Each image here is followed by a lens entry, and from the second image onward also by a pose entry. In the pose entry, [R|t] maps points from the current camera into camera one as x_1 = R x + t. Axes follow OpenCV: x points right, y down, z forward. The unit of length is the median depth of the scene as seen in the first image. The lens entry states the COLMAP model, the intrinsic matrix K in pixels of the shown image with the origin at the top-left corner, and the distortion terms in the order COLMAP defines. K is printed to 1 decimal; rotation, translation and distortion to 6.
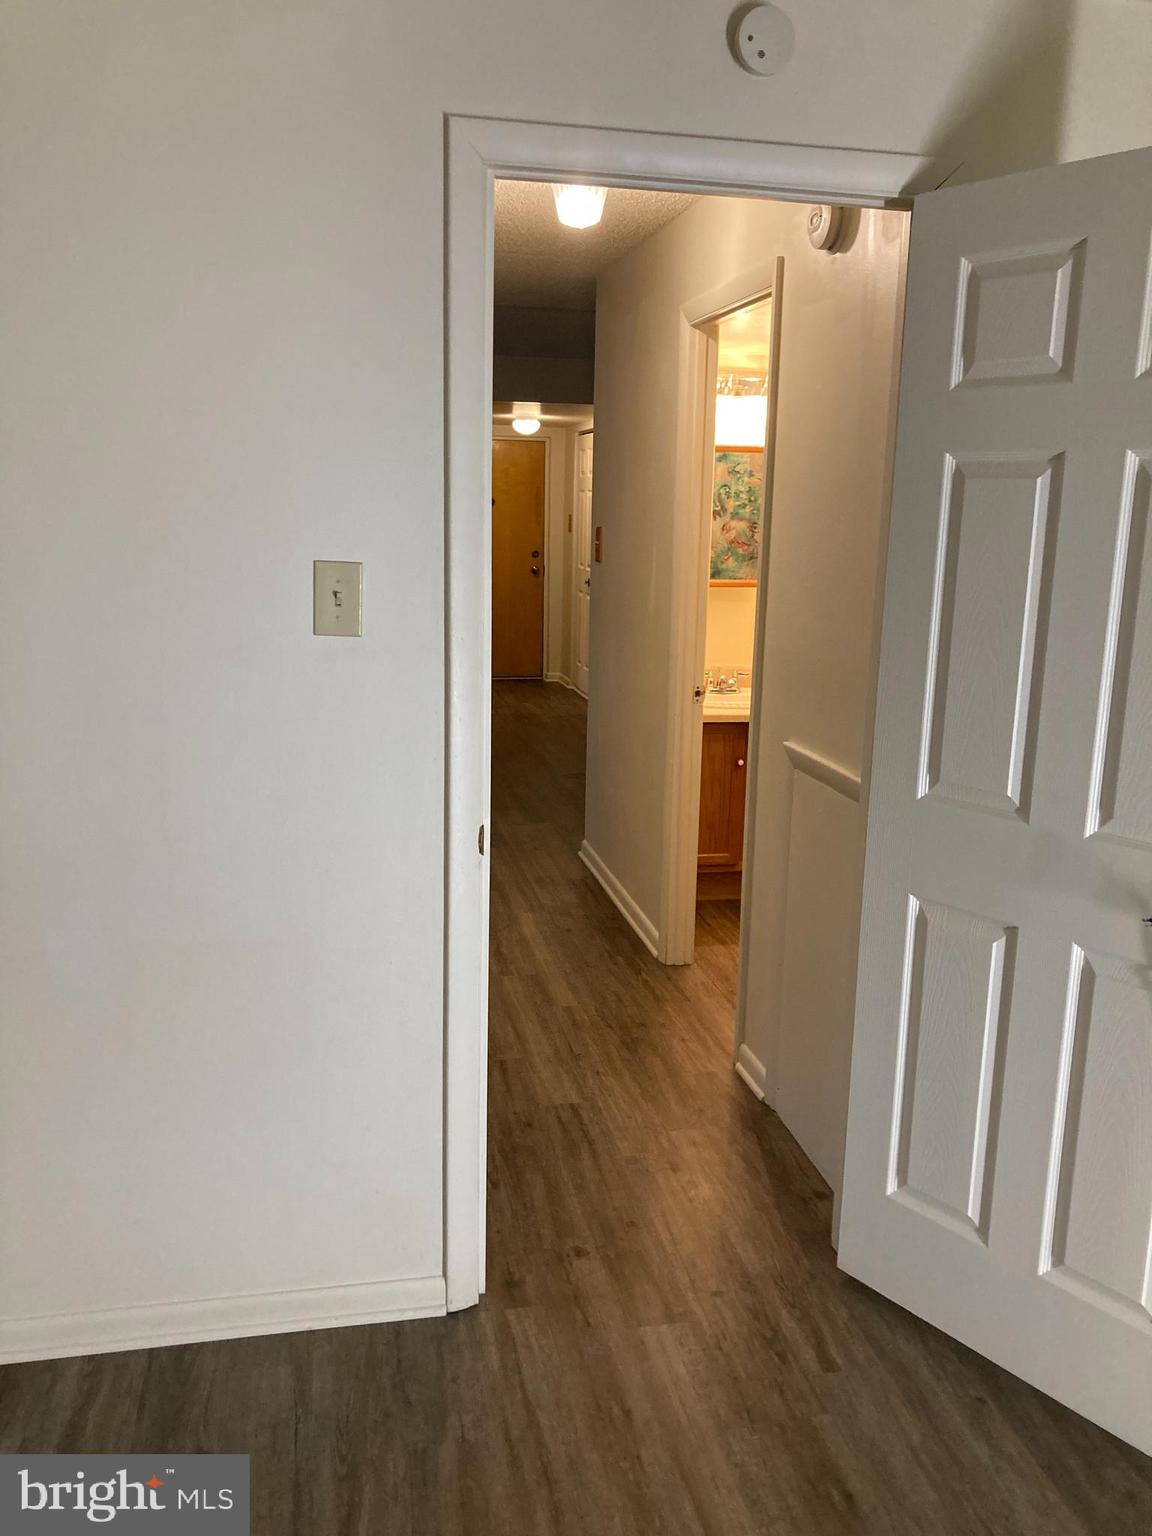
lens RADIAL K [[1253.8, 0, 576.0], [0, 1253.8, 768.0], [0, 0, 1]] dist [0.009505, -0.014800]
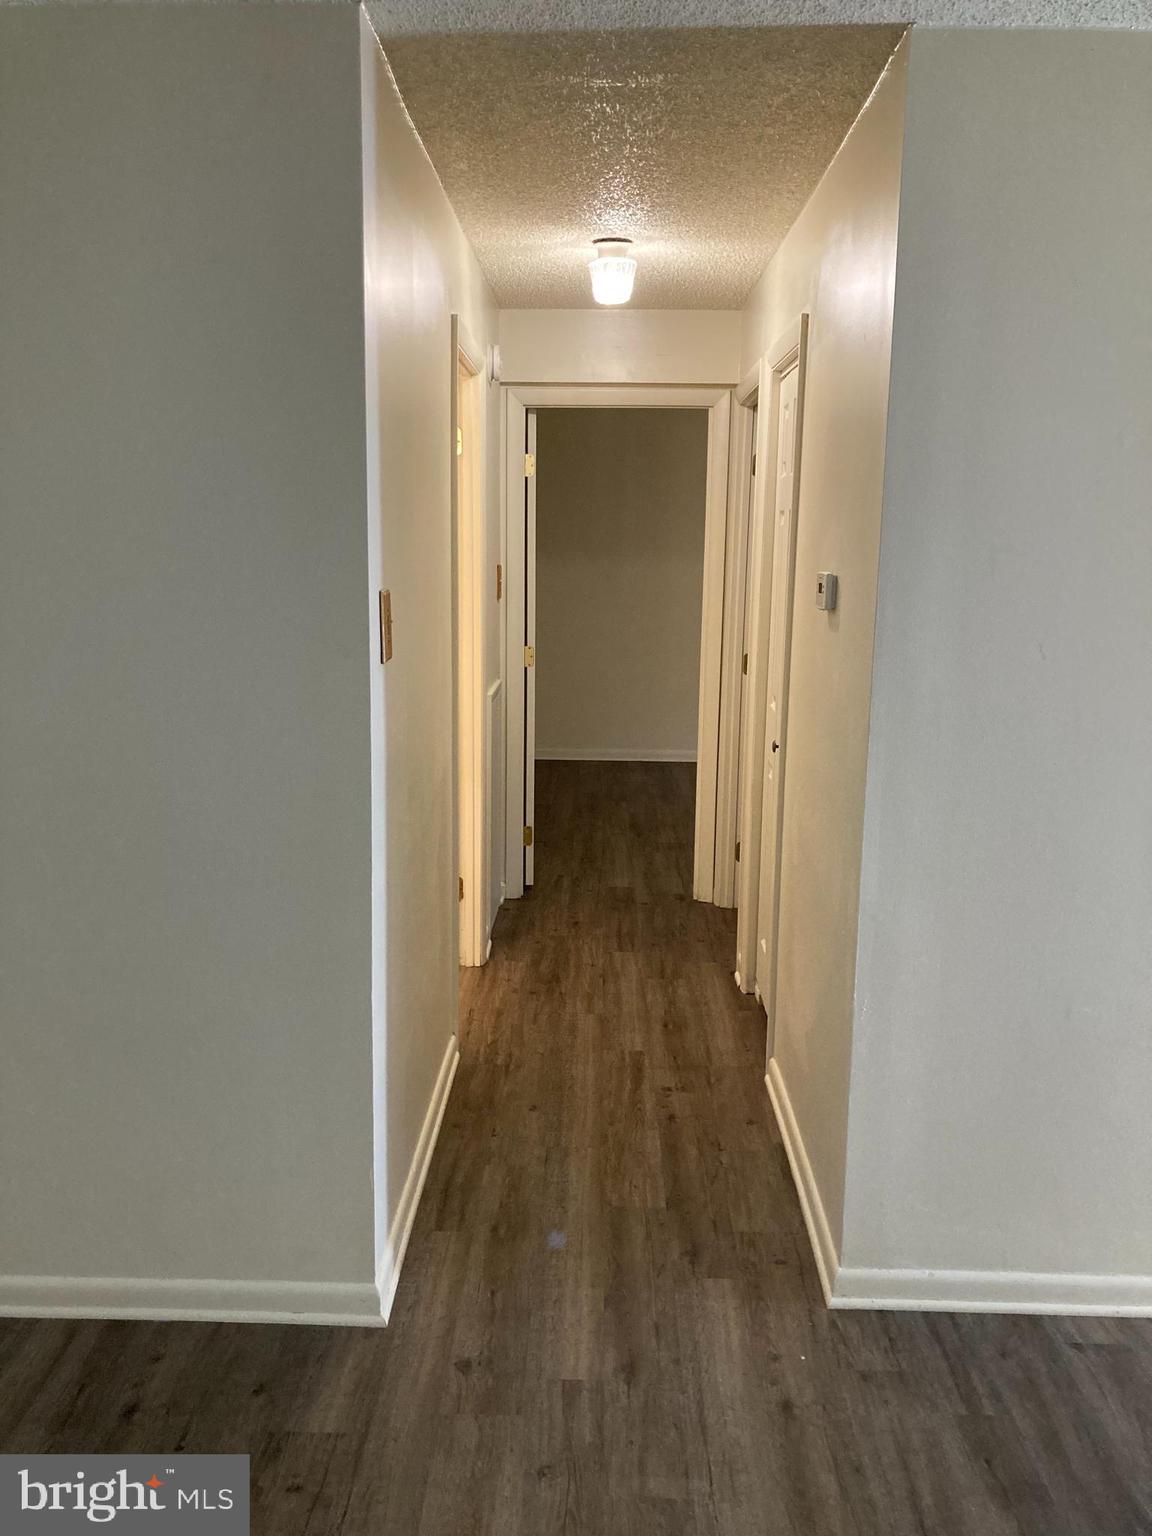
lens RADIAL K [[1253.8, 0, 576.0], [0, 1253.8, 768.0], [0, 0, 1]] dist [0.009505, -0.014800]
pose [[-0.974840, -0.072716, 0.210711, -0.217978], [0.012448, 0.926060, 0.377170, -0.427972], [-0.222557, 0.370304, -0.901856, 2.008180]]
